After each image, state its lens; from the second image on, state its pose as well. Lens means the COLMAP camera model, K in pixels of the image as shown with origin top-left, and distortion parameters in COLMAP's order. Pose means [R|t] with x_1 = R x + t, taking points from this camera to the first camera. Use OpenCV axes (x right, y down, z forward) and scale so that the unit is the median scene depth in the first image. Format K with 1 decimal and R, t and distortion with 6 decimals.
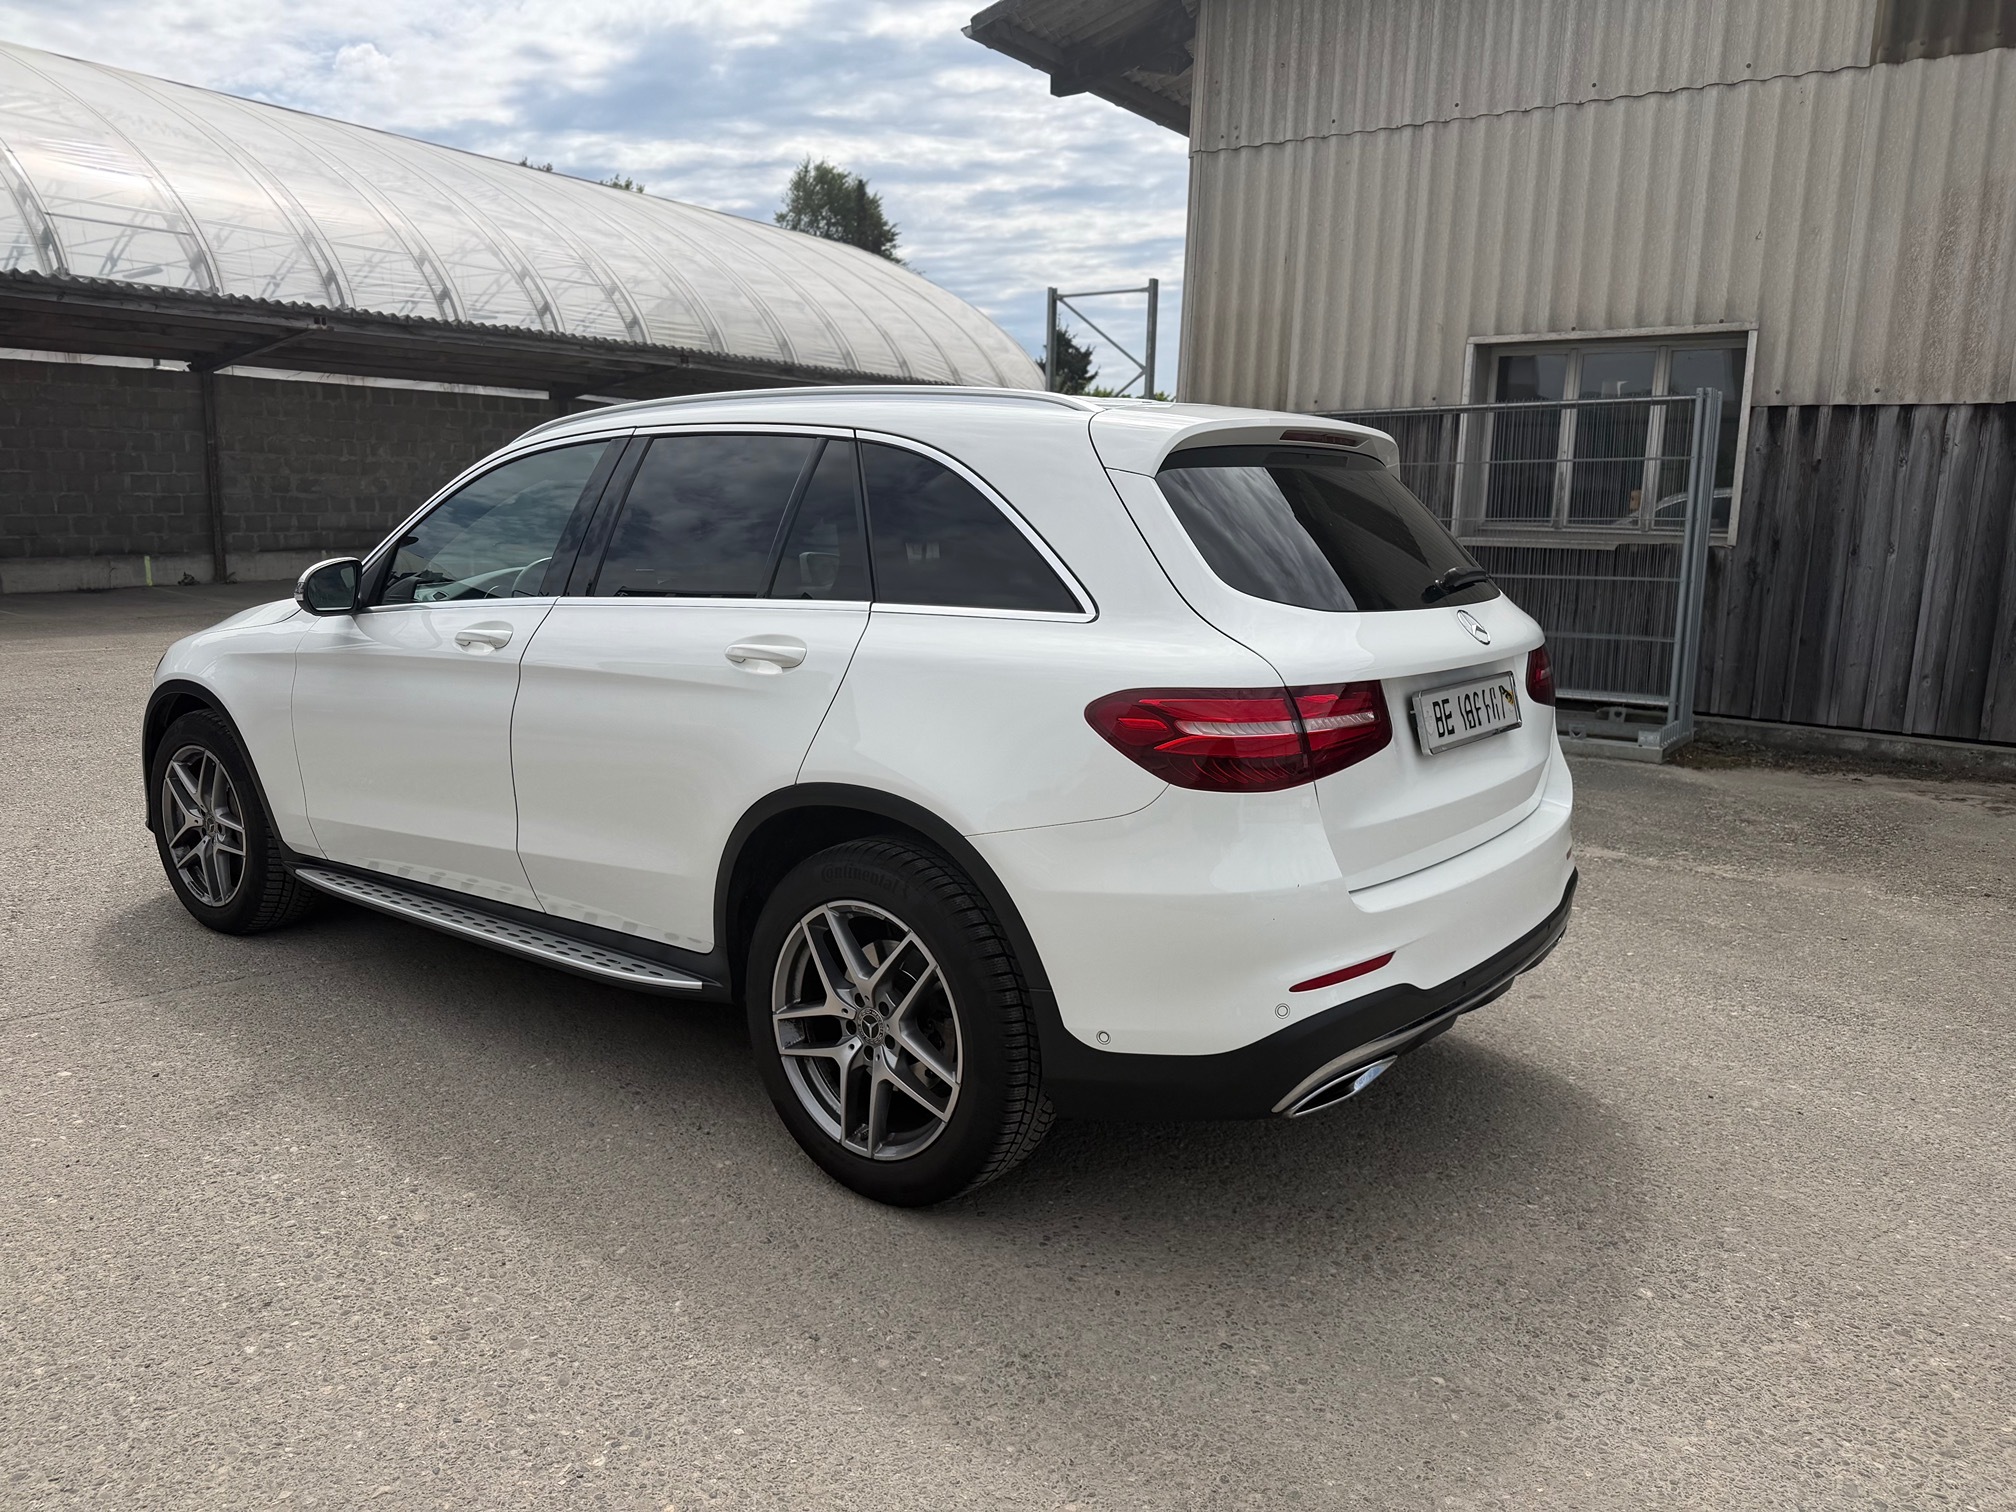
lens RADIAL K [[1429.2, 0, 999.1], [0, 1429.2, 742.2], [0, 0, 1]] dist [0.030091, -0.032991]
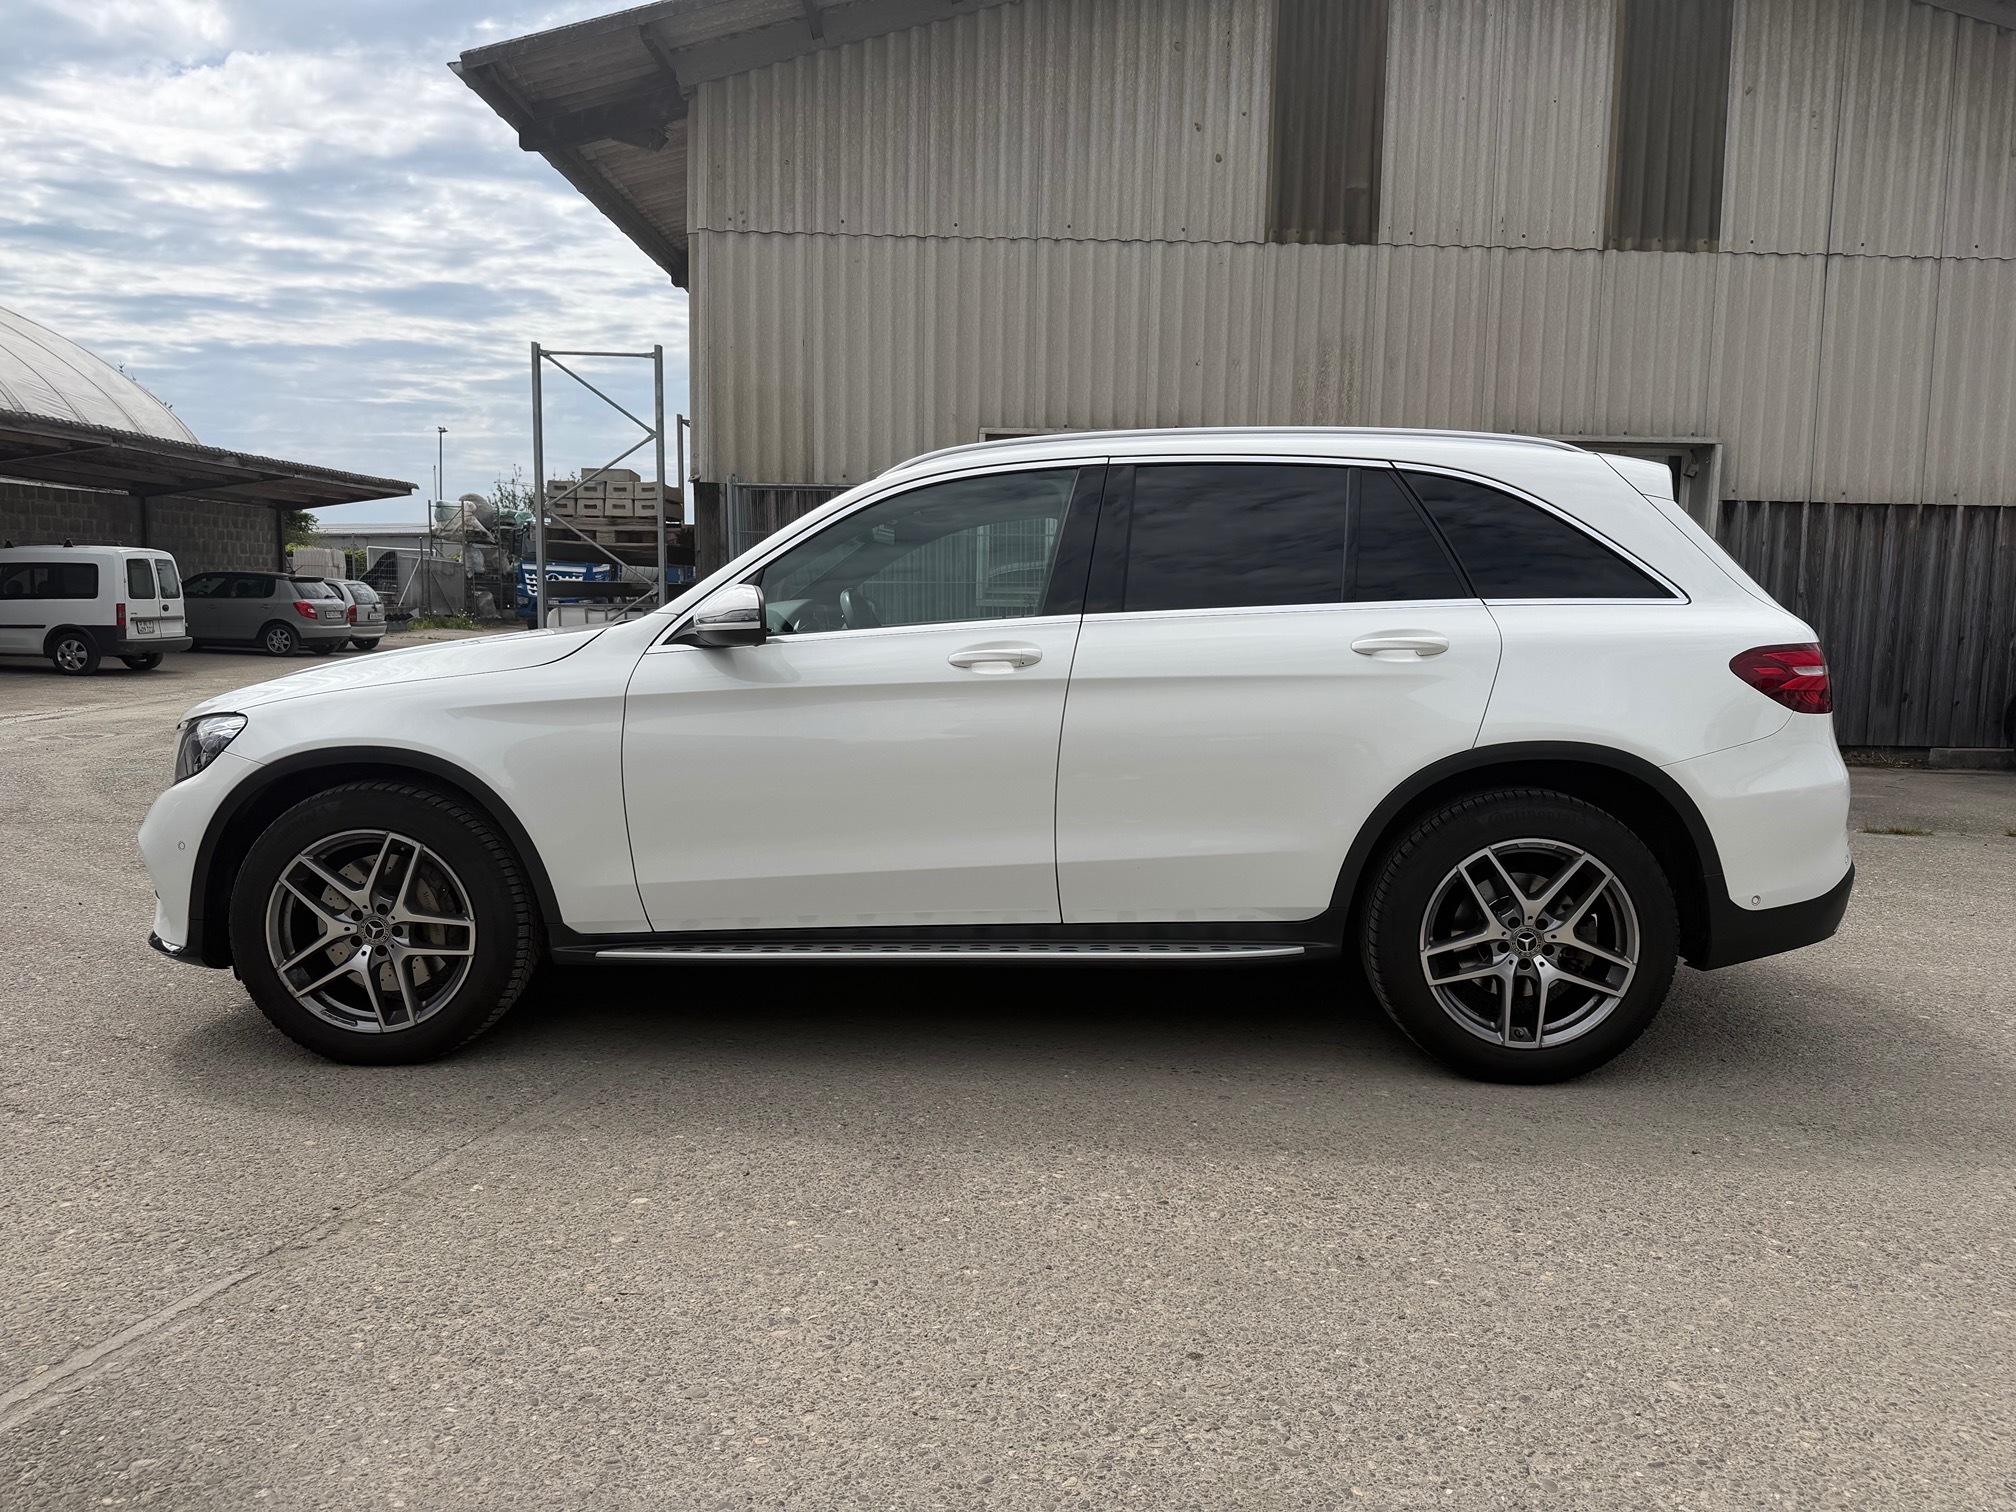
lens RADIAL K [[1415.4, 0, 1011.0], [0, 1415.4, 758.4], [0, 0, 1]] dist [0.041043, -0.063403]
pose [[0.811073, -0.072966, 0.580377, -0.386091], [0.099958, 0.994884, -0.014612, 0.005462], [-0.576342, 0.069864, 0.814217, 0.083407]]
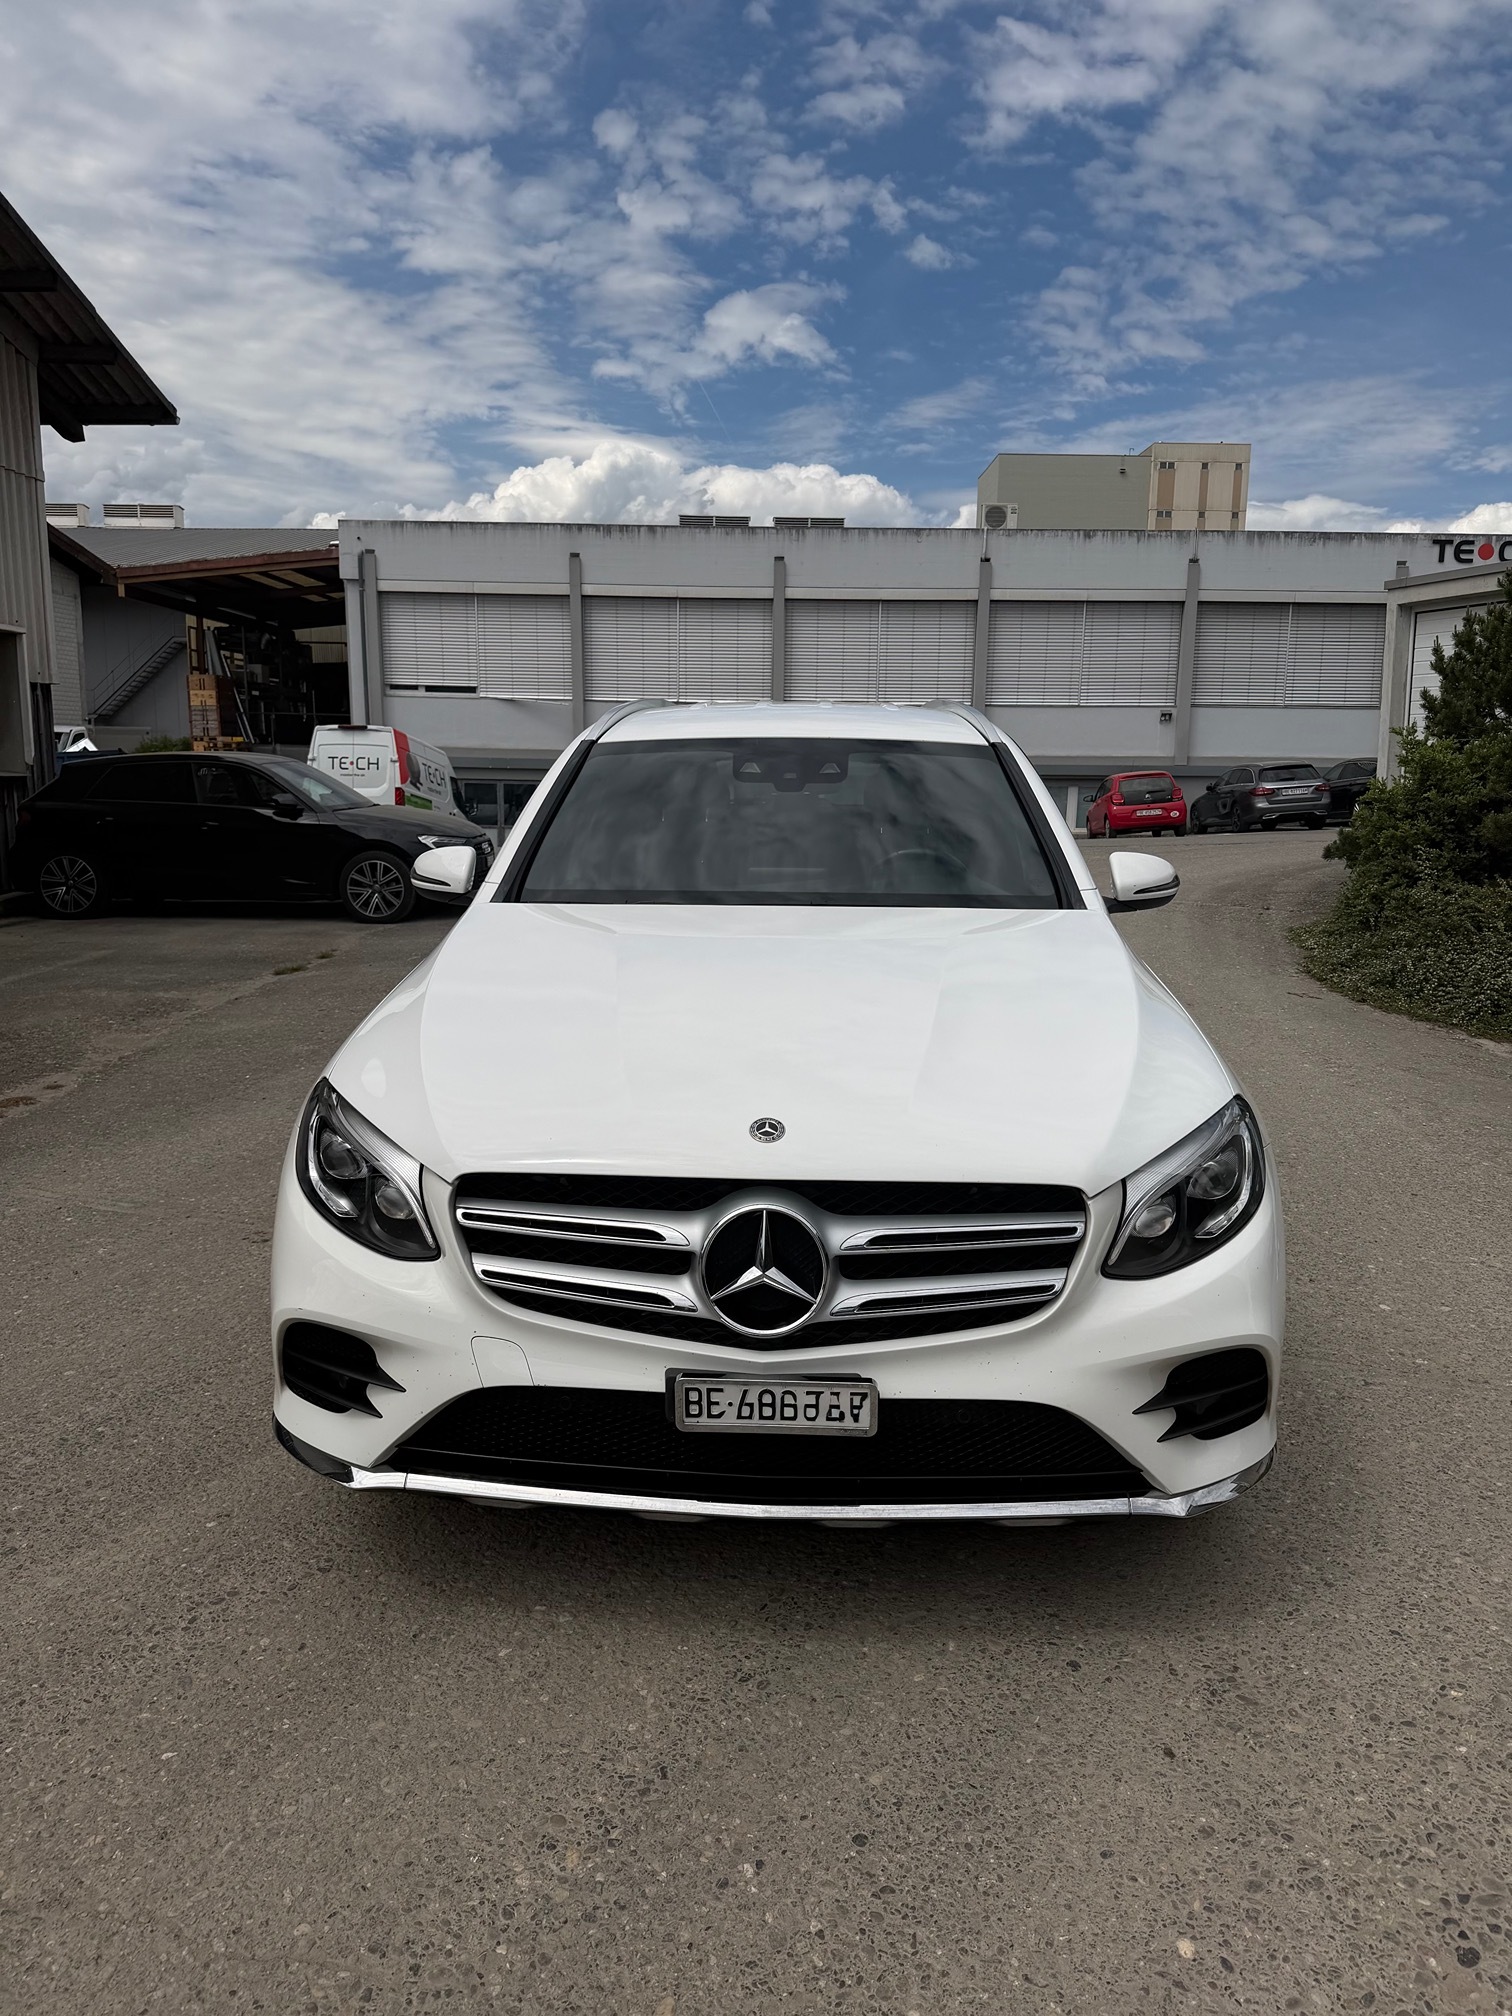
lens RADIAL K [[1415.4, 0, 747.5], [0, 1415.4, 1010.7], [0, 0, 1]] dist [0.041043, -0.063403]
pose [[-0.575980, -0.173523, 0.798835, -0.505492], [0.113959, 0.950625, 0.288662, -0.153768], [-0.809482, 0.257298, -0.527767, 0.802194]]
